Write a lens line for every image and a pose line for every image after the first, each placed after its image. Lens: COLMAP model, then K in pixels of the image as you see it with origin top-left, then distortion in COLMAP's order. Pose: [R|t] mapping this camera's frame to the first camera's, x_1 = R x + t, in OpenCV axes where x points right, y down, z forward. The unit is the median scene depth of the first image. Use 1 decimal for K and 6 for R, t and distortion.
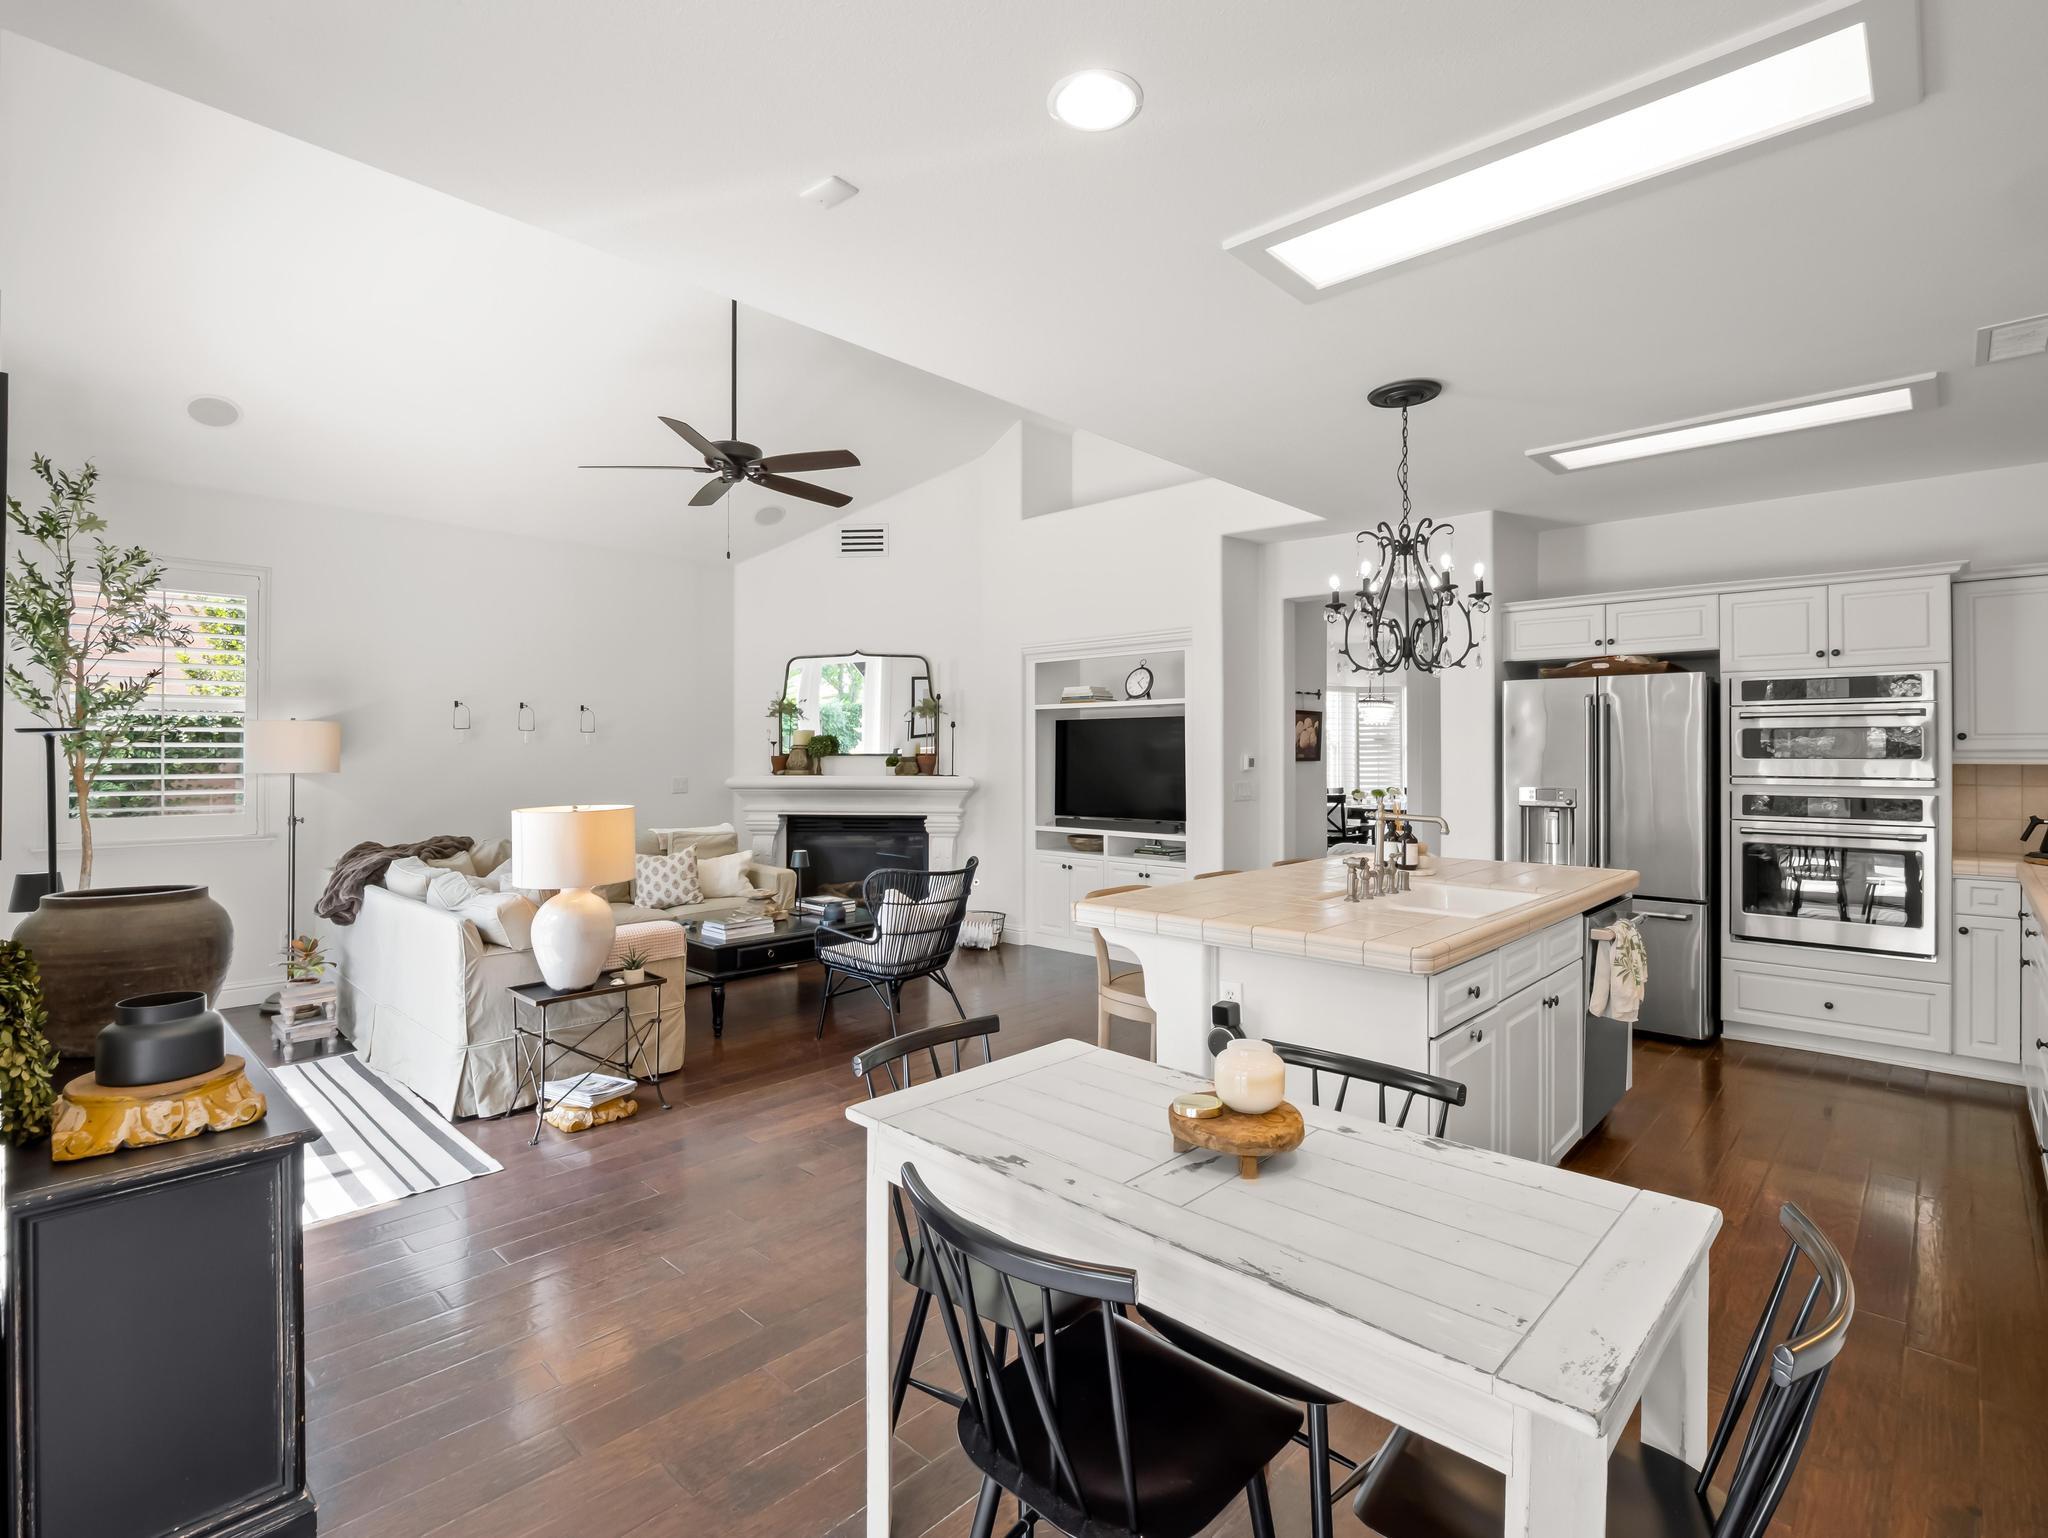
lens RADIAL K [[984.6, 0, 1023.2], [0, 984.6, 748.5], [0, 0, 1]] dist [0.005857, -0.003901]
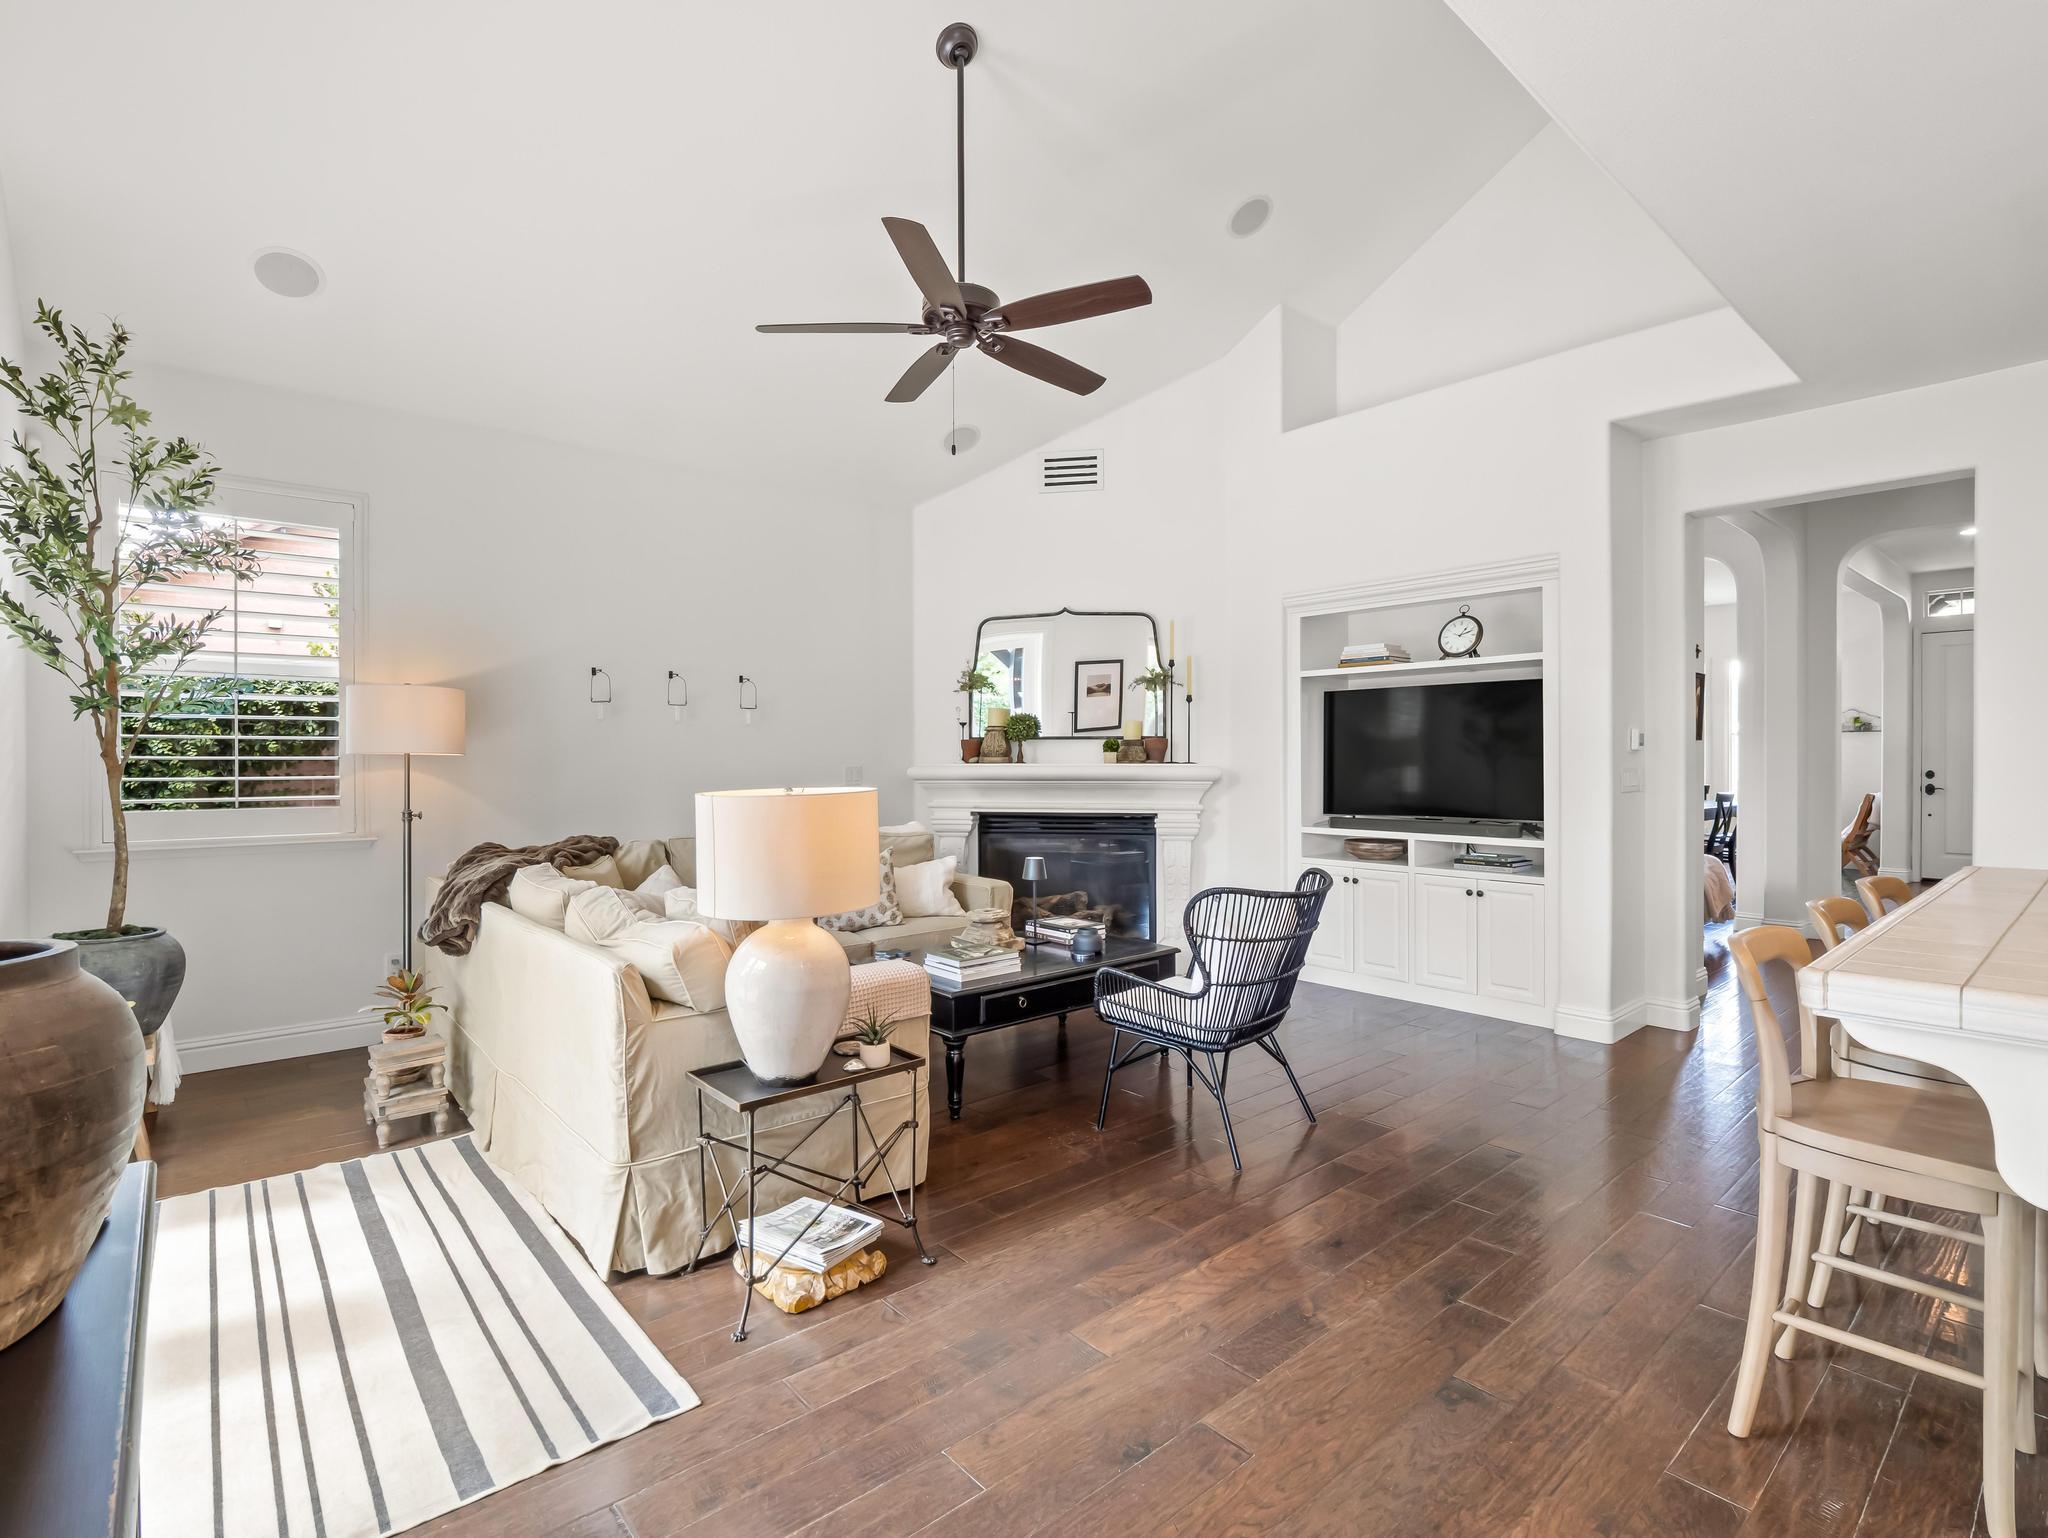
lens RADIAL K [[984.6, 0, 1029.5], [0, 984.6, 768.5], [0, 0, 1]] dist [0.005857, -0.003901]
pose [[0.995636, -0.002059, -0.093299, -0.186833], [0.003509, 0.999876, 0.015376, 0.028581], [0.093255, -0.015636, 0.995519, 0.298339]]
